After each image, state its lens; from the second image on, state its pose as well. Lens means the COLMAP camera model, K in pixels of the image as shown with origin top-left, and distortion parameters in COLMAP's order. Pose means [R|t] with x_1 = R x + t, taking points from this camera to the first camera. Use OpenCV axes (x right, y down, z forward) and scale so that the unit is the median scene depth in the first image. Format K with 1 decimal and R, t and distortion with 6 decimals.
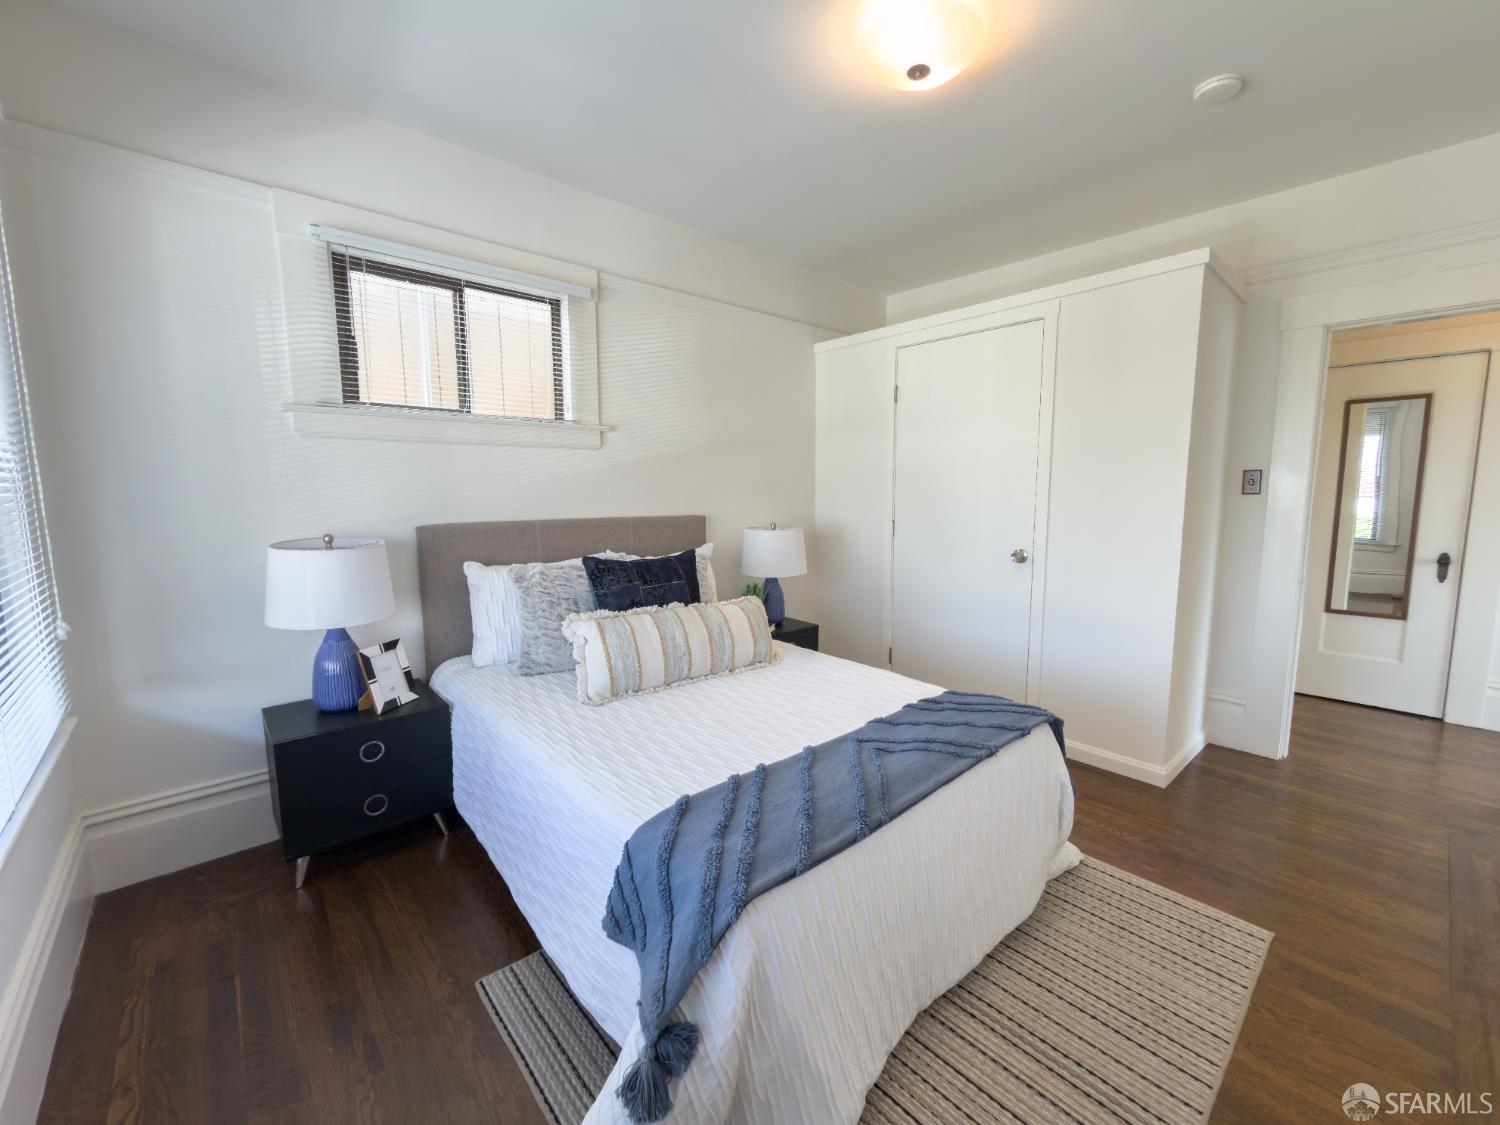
lens RADIAL K [[608.7, 0, 750.0], [0, 608.7, 562.5], [0, 0, 1]] dist [-0.001769, -0.000184]
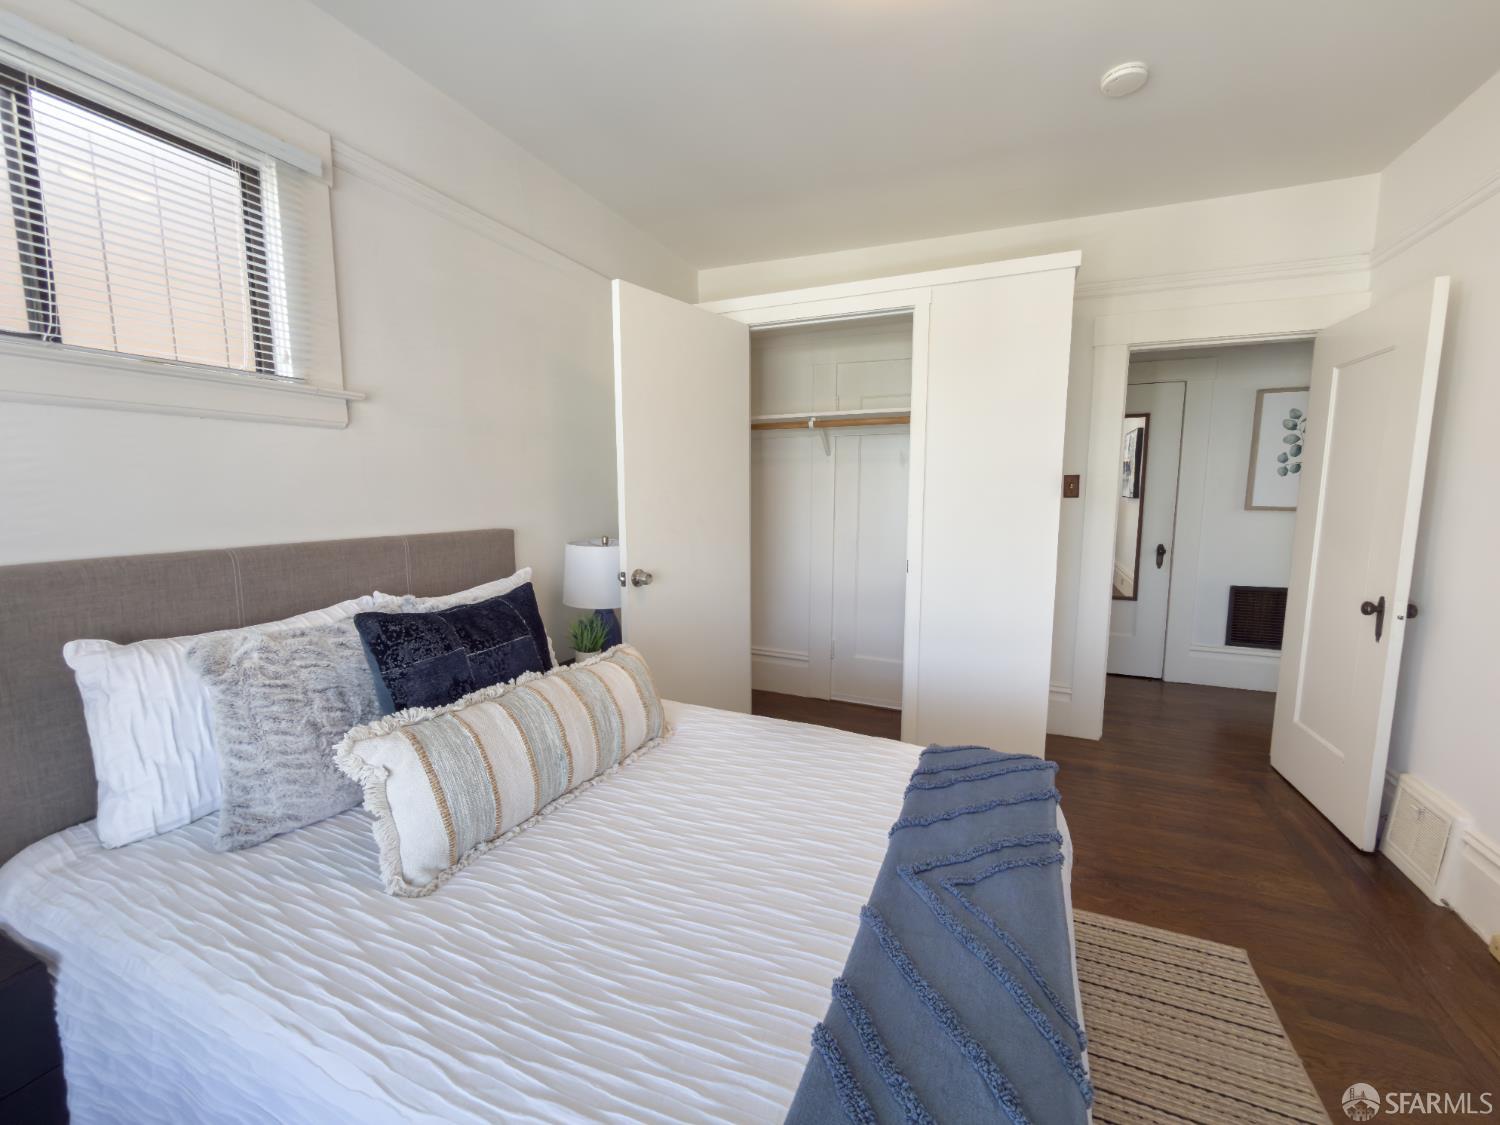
lens RADIAL K [[608.7, 0, 750.0], [0, 608.7, 562.5], [0, 0, 1]] dist [-0.001769, -0.000184]
pose [[0.904349, -0.048352, 0.424046, -0.181160], [0.048253, 0.998775, 0.010979, -0.046020], [-0.424057, 0.010532, 0.905574, 0.333450]]
